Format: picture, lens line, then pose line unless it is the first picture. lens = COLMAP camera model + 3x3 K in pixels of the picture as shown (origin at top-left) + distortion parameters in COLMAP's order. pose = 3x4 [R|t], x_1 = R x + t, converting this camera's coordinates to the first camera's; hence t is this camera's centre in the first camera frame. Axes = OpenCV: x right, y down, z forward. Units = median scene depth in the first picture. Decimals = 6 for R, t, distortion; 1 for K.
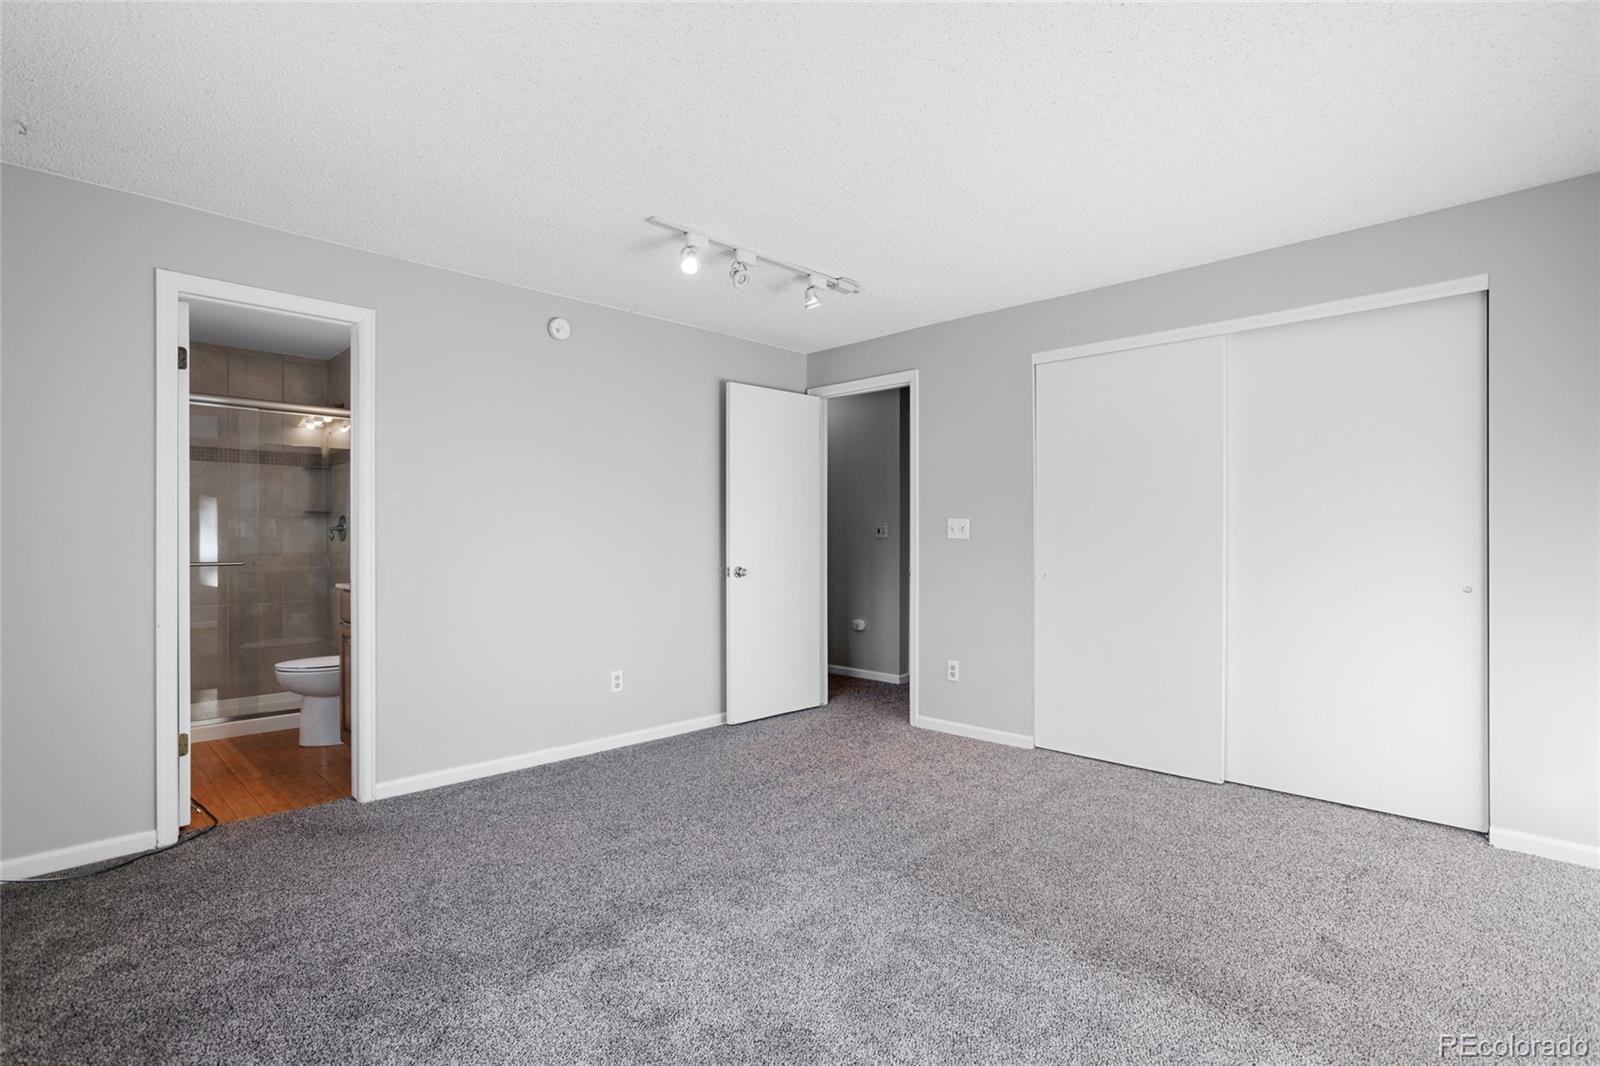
lens RADIAL K [[779.3, 0, 803.0], [0, 779.3, 538.3], [0, 0, 1]] dist [0.003812, 0.000990]
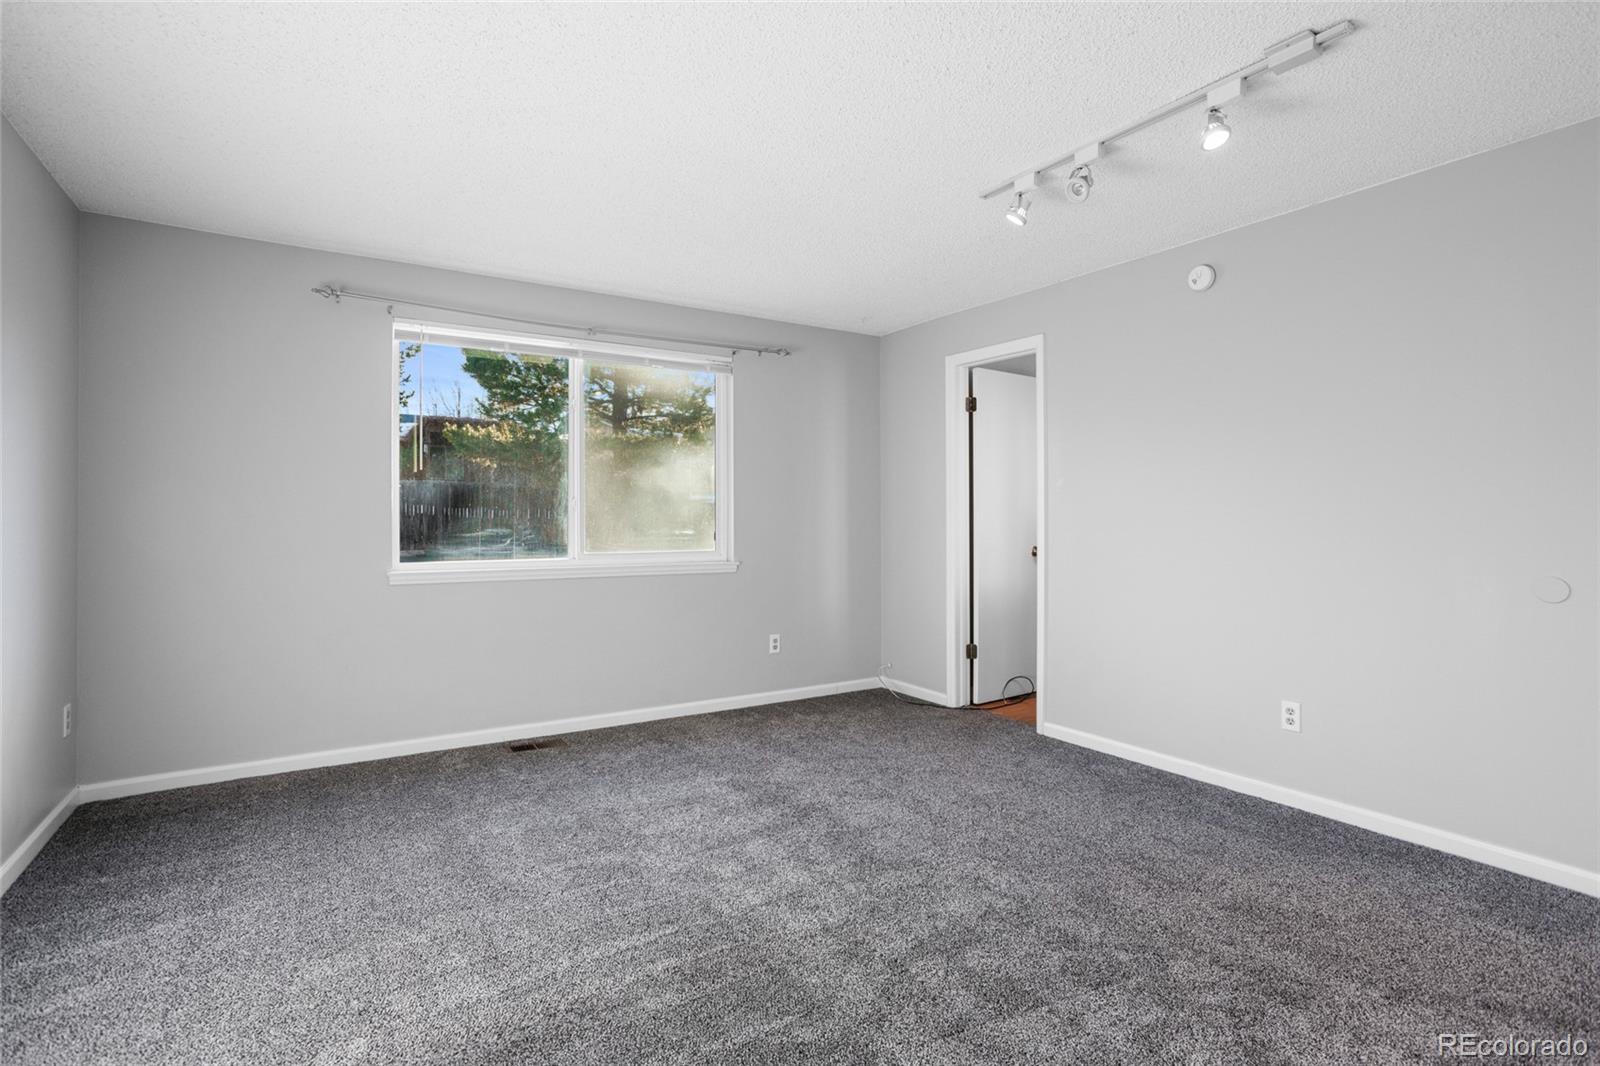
lens RADIAL K [[779.3, 0, 800.3], [0, 779.3, 526.3], [0, 0, 1]] dist [0.003812, 0.000990]
pose [[-0.212398, 0.011652, -0.977114, 0.723026], [0.002165, 0.999932, 0.011454, -0.007355], [0.977181, 0.000317, -0.212409, 0.876233]]
